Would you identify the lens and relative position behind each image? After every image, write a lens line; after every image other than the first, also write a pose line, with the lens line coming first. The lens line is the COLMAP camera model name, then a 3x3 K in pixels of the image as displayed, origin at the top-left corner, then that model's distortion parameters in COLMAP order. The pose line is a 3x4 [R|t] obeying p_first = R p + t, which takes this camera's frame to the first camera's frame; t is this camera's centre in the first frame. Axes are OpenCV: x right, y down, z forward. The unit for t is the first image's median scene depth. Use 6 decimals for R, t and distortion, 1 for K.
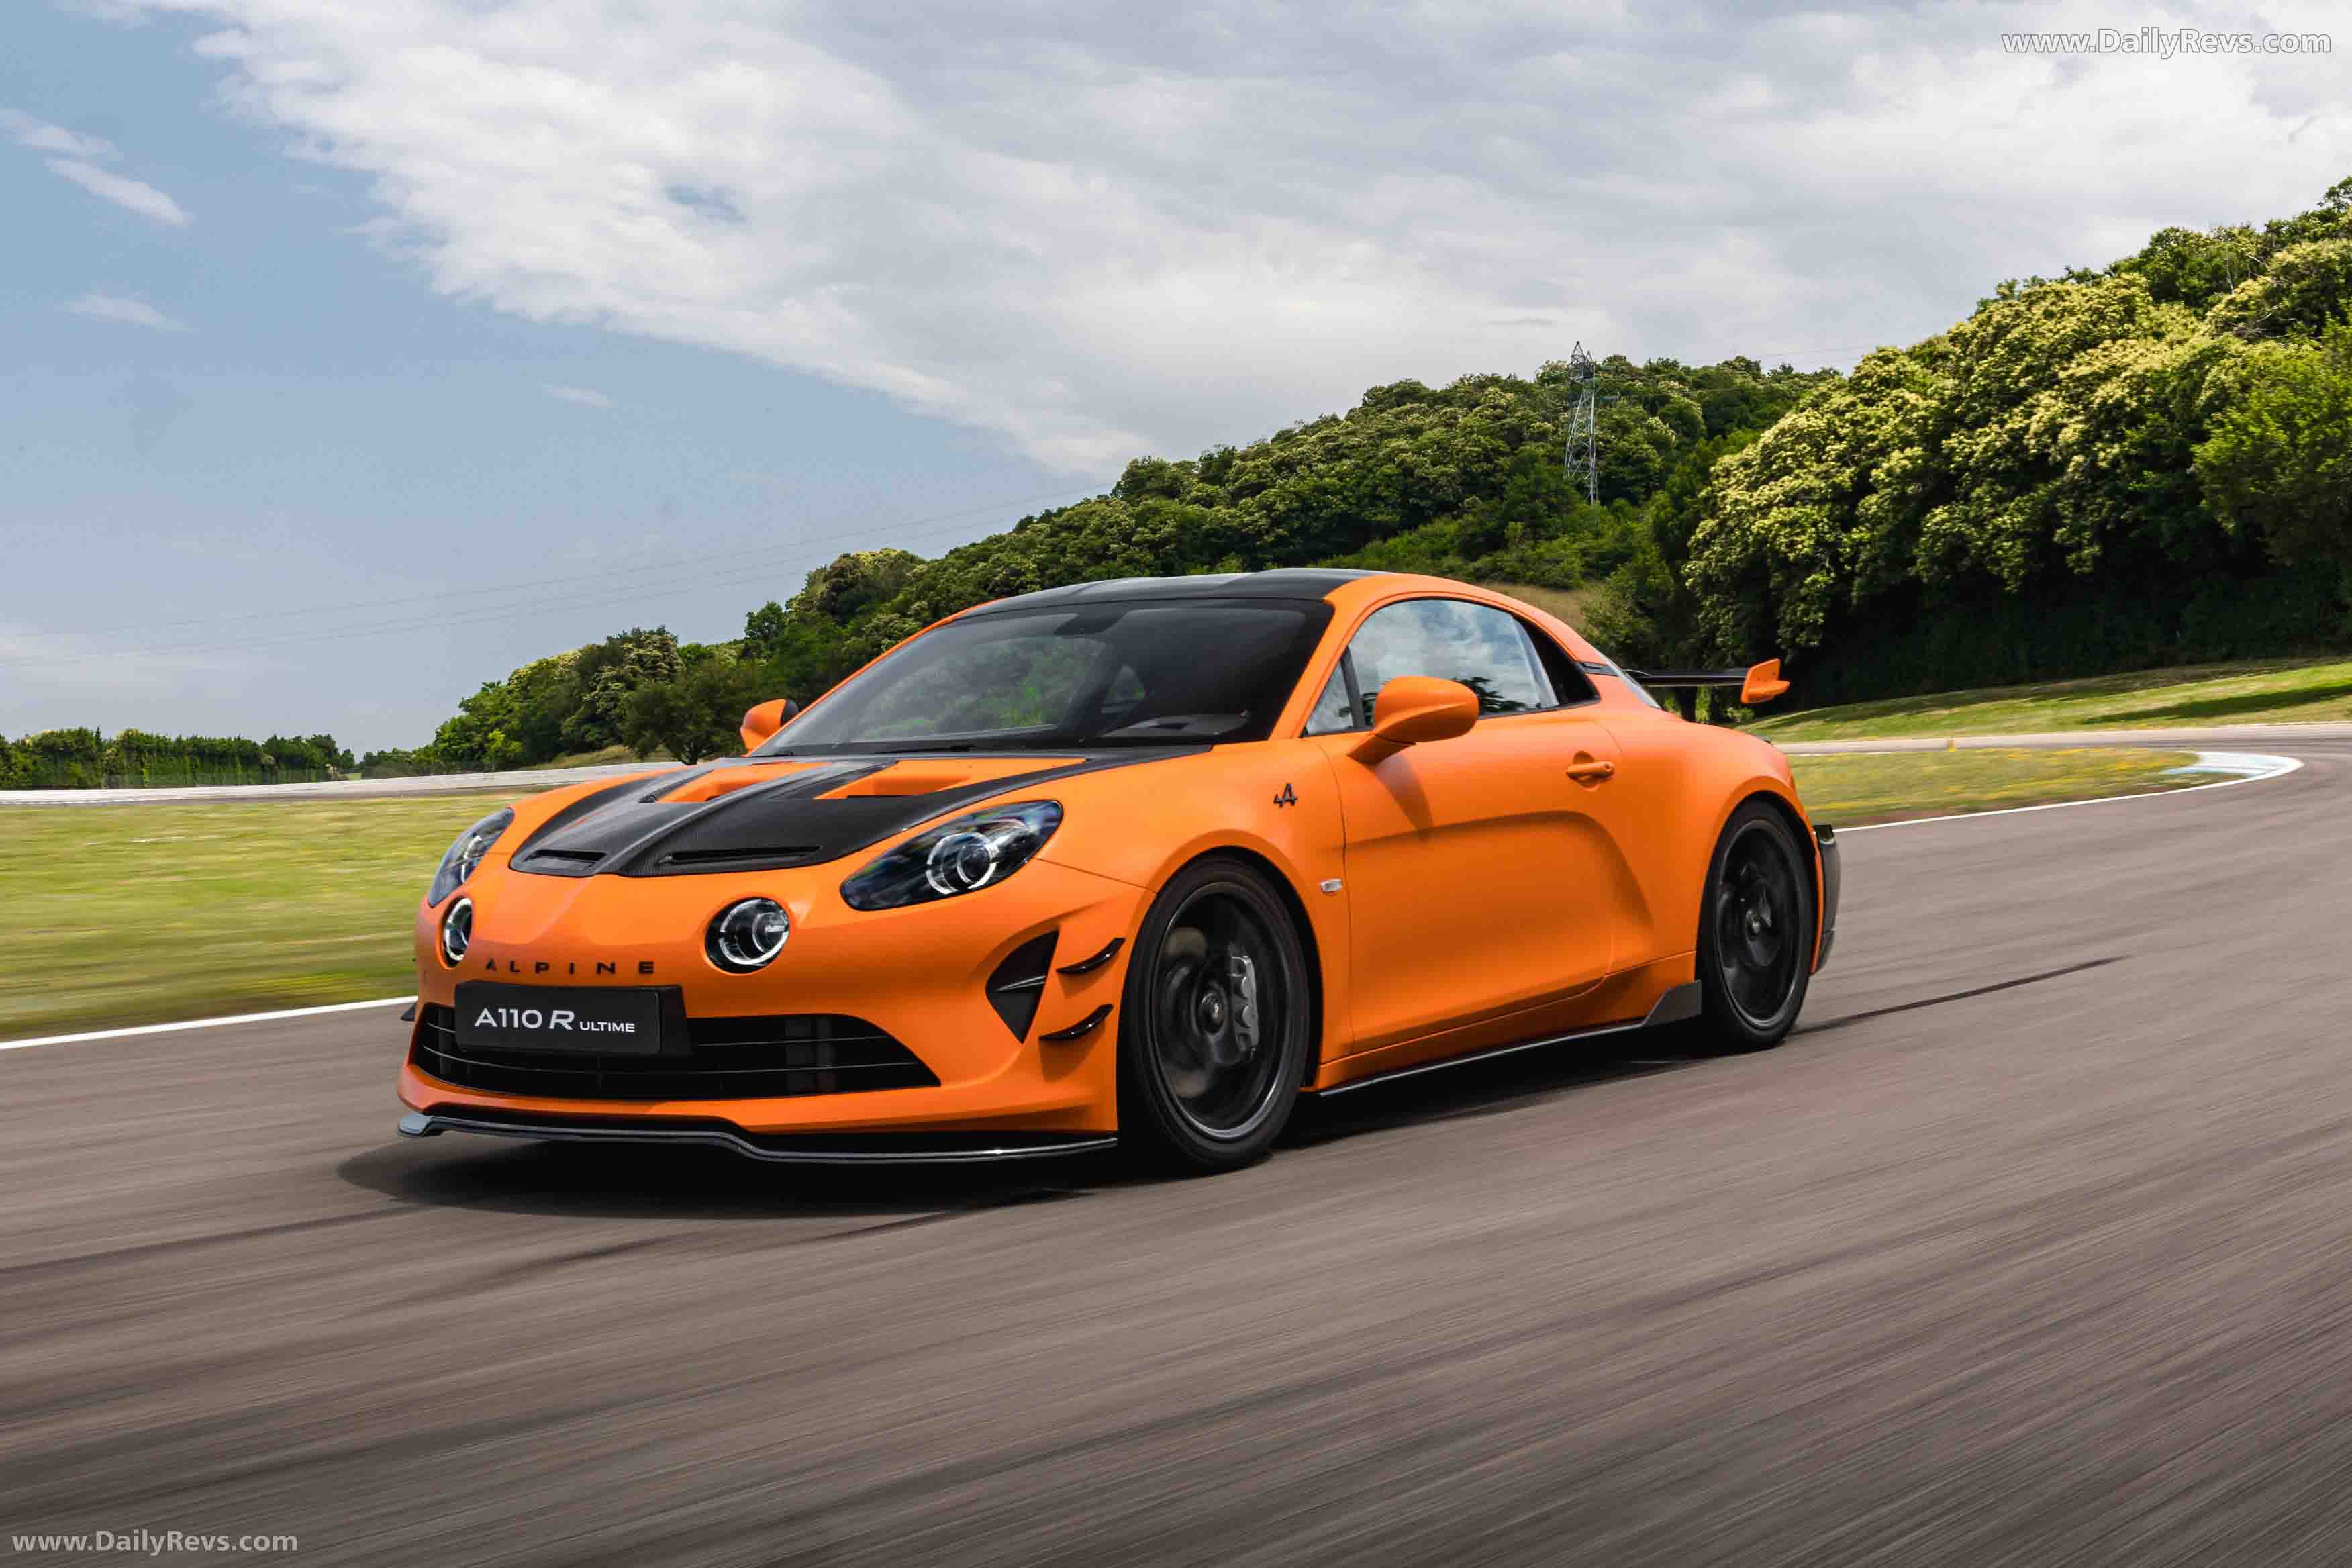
lens RADIAL K [[3432.3, 0, 1206.5], [0, 3432.3, 781.5], [0, 0, 1]] dist [0.033457, 0.000866]
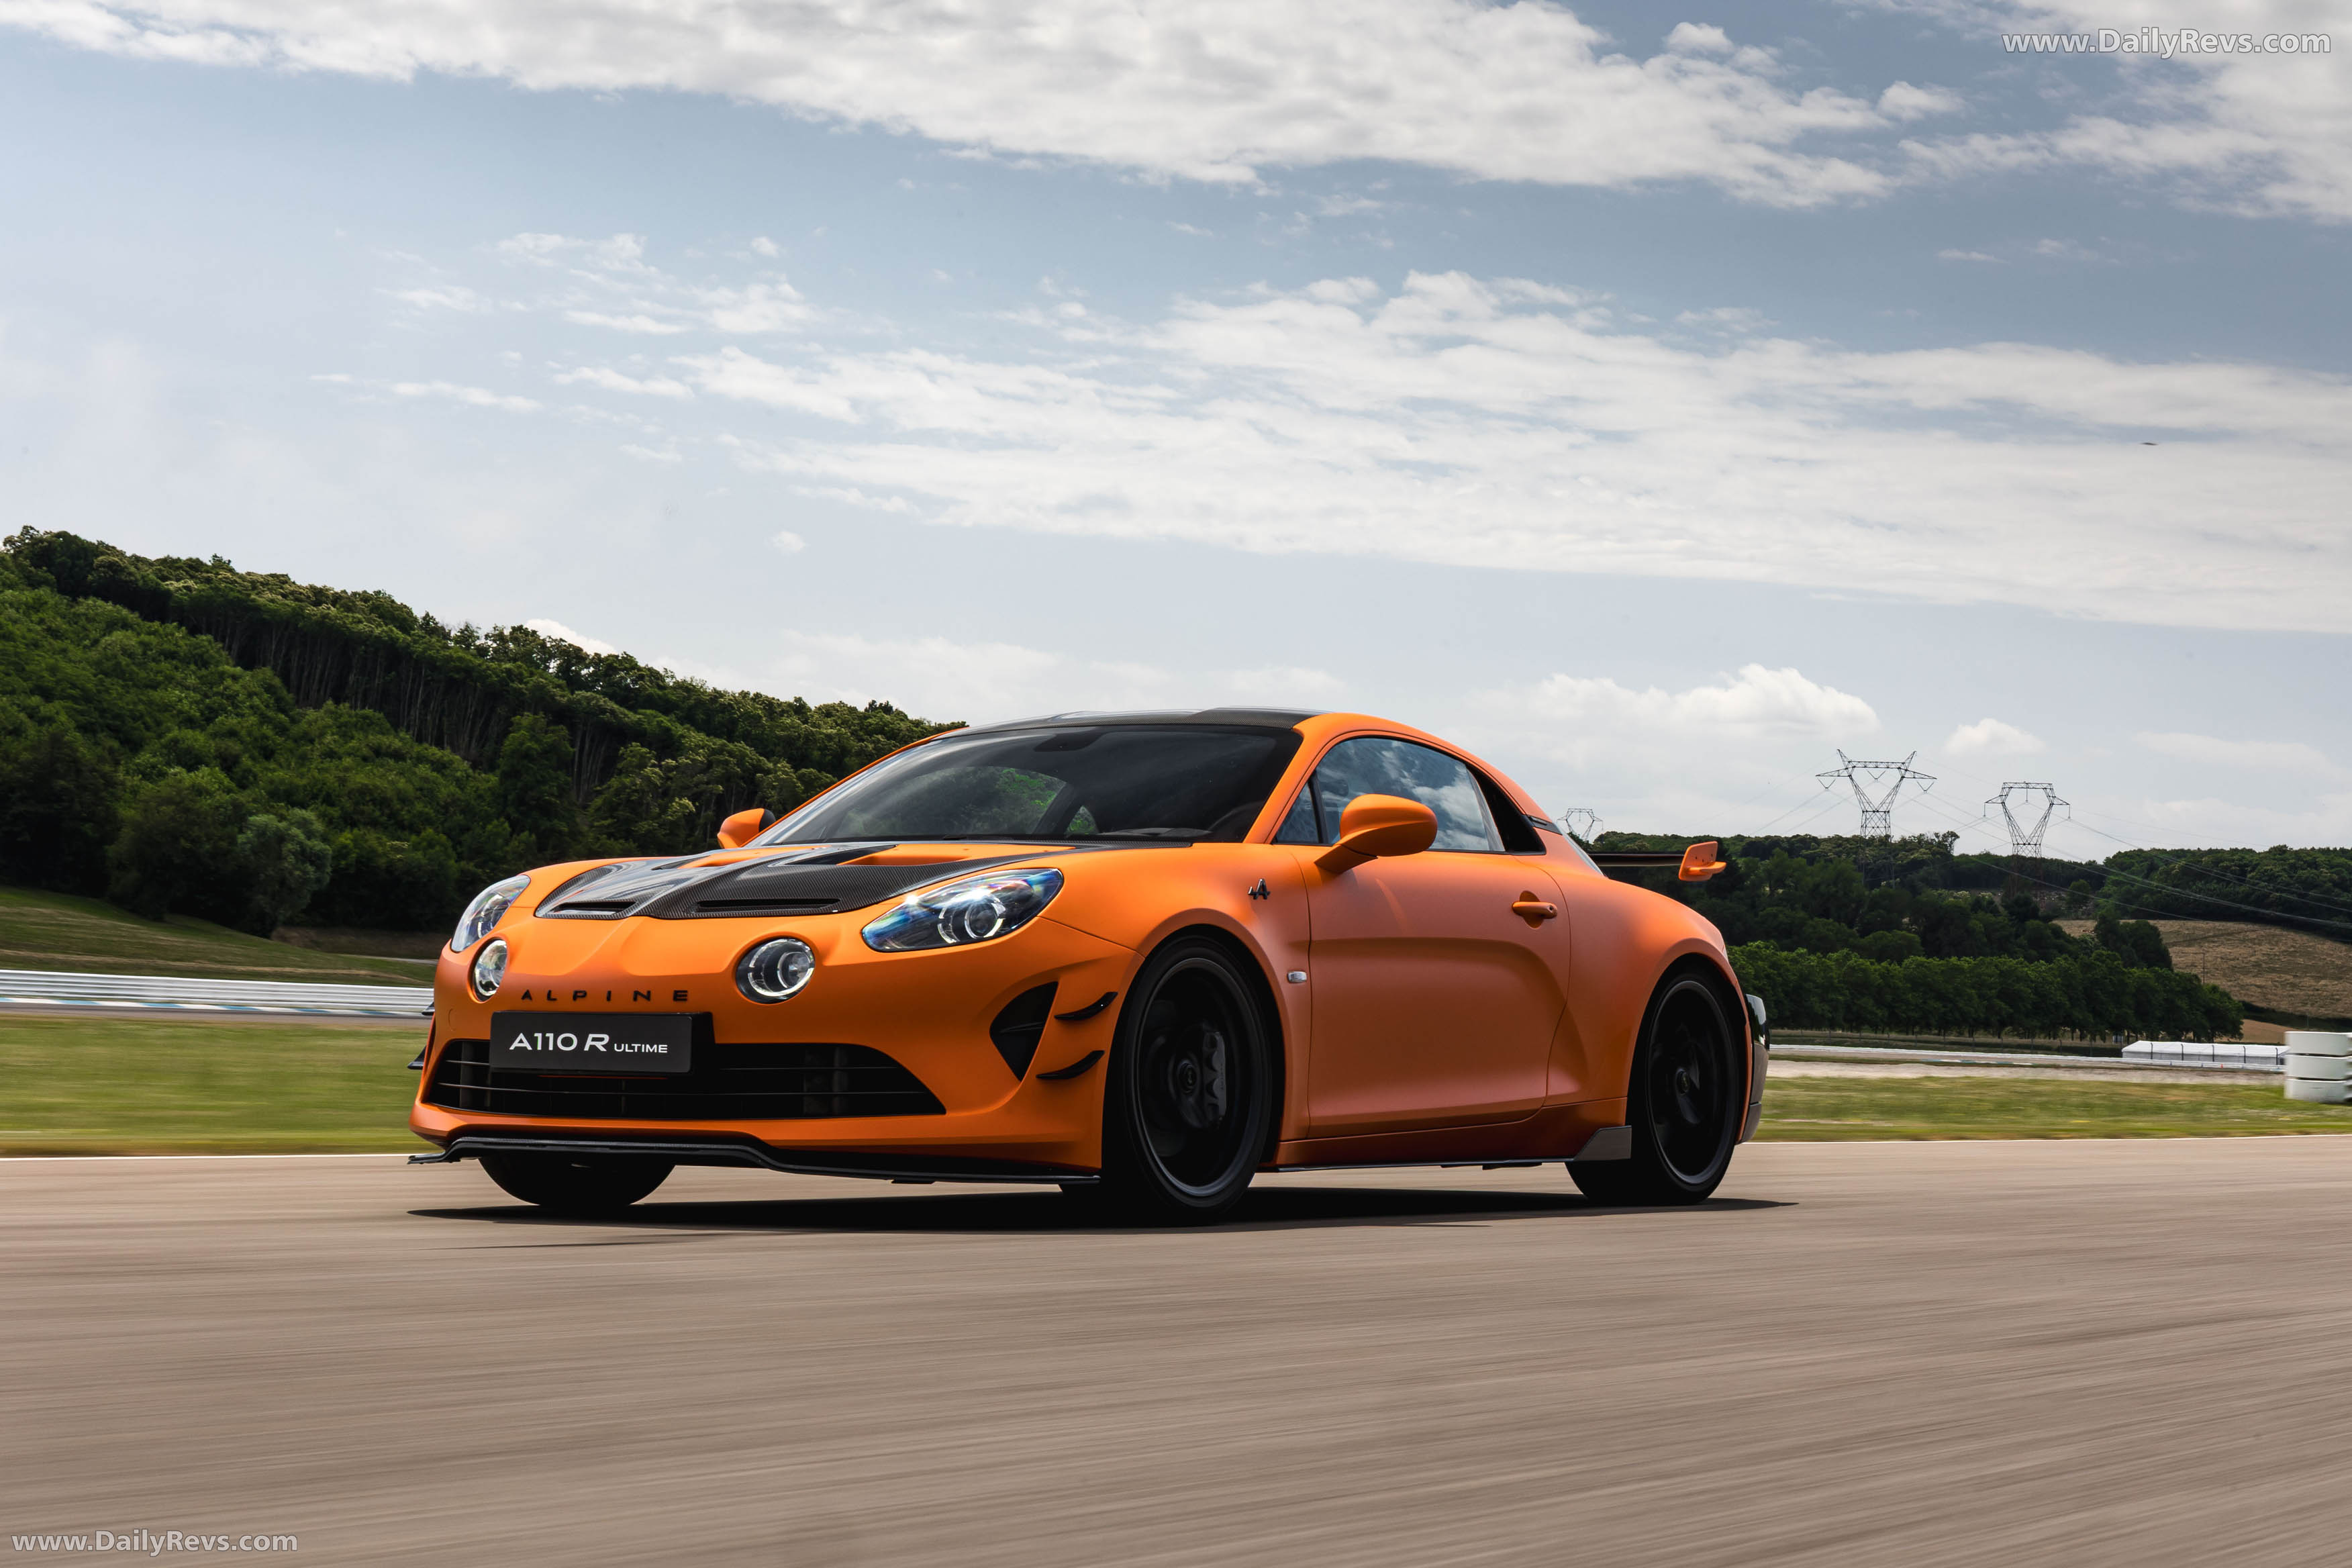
lens RADIAL K [[4197.5, 0, 1176.0], [0, 4197.5, 784.0], [0, 0, 1]] dist [0.097677, 0.028160]
pose [[0.998055, 0.051573, 0.035019, -0.053814], [-0.048187, 0.994642, -0.091466, 0.098359], [-0.039549, 0.089600, 0.995192, -0.332635]]
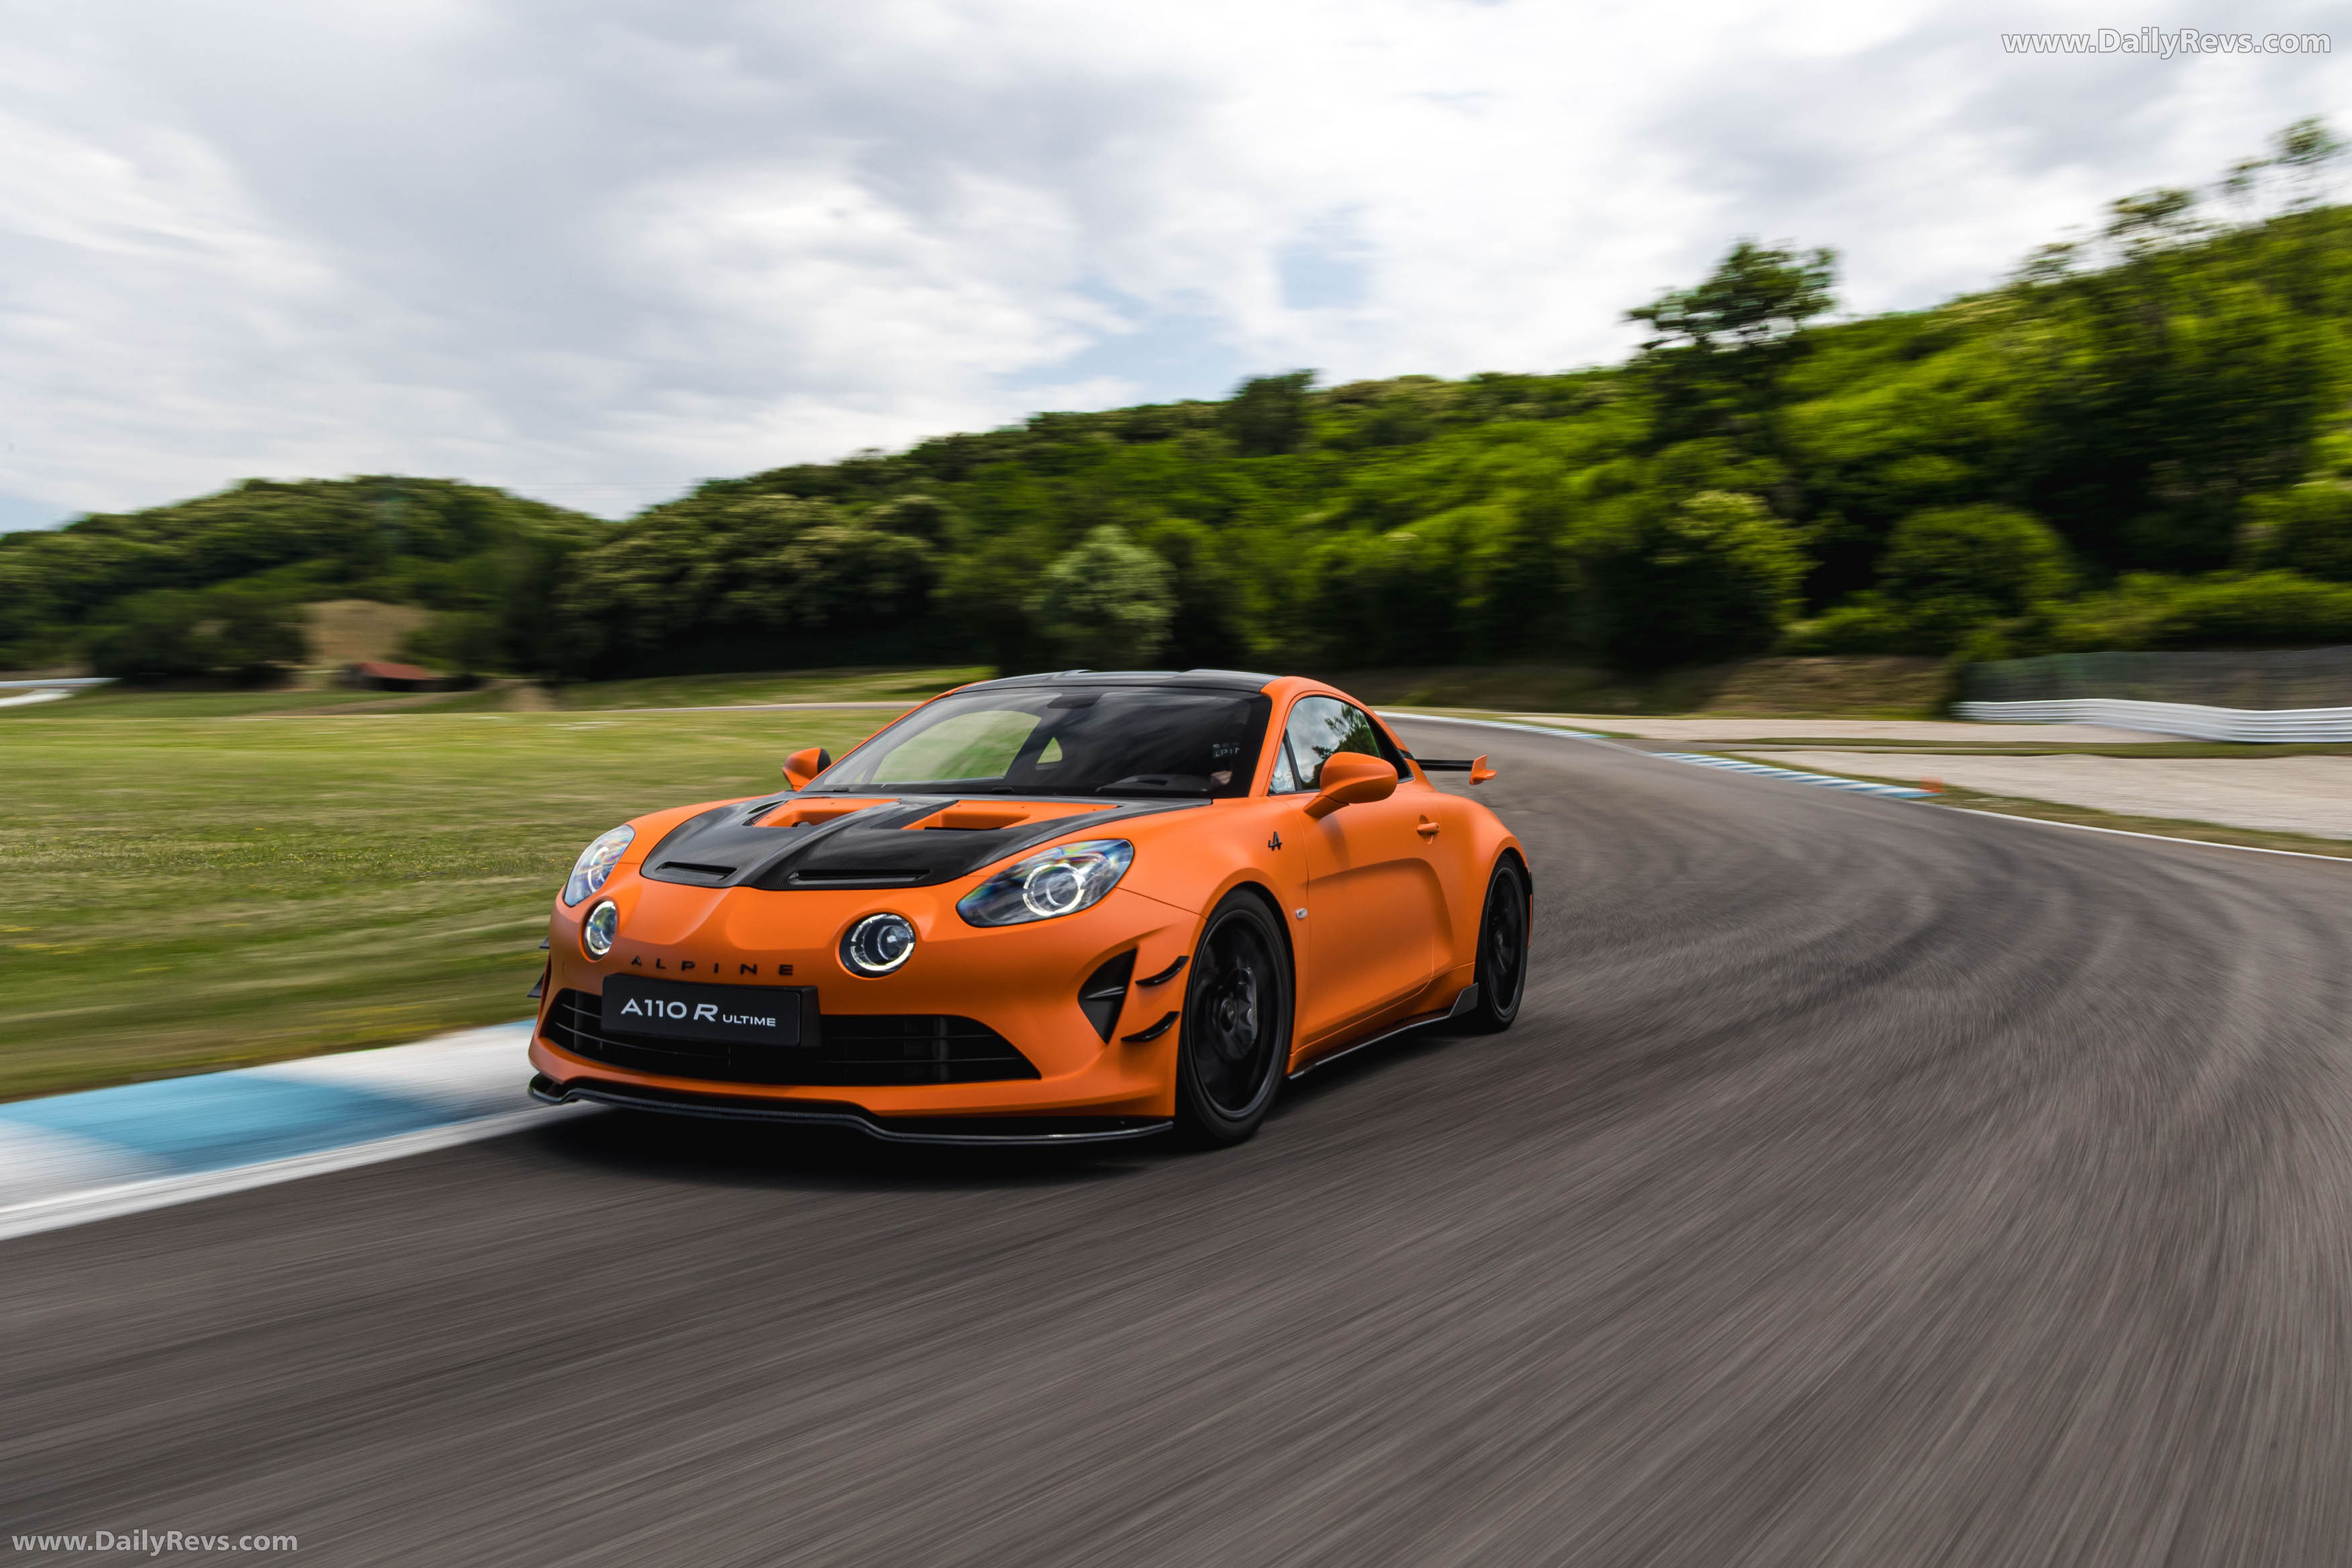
lens RADIAL K [[1903.4, 0, 1176.0], [0, 1903.4, 784.0], [0, 0, 1]] dist [-0.001317, 0.000400]
pose [[0.983508, 0.044913, 0.175198, -0.143749], [-0.041371, 0.998860, -0.023819, 0.001307], [-0.176068, 0.016178, 0.984245, 0.331909]]
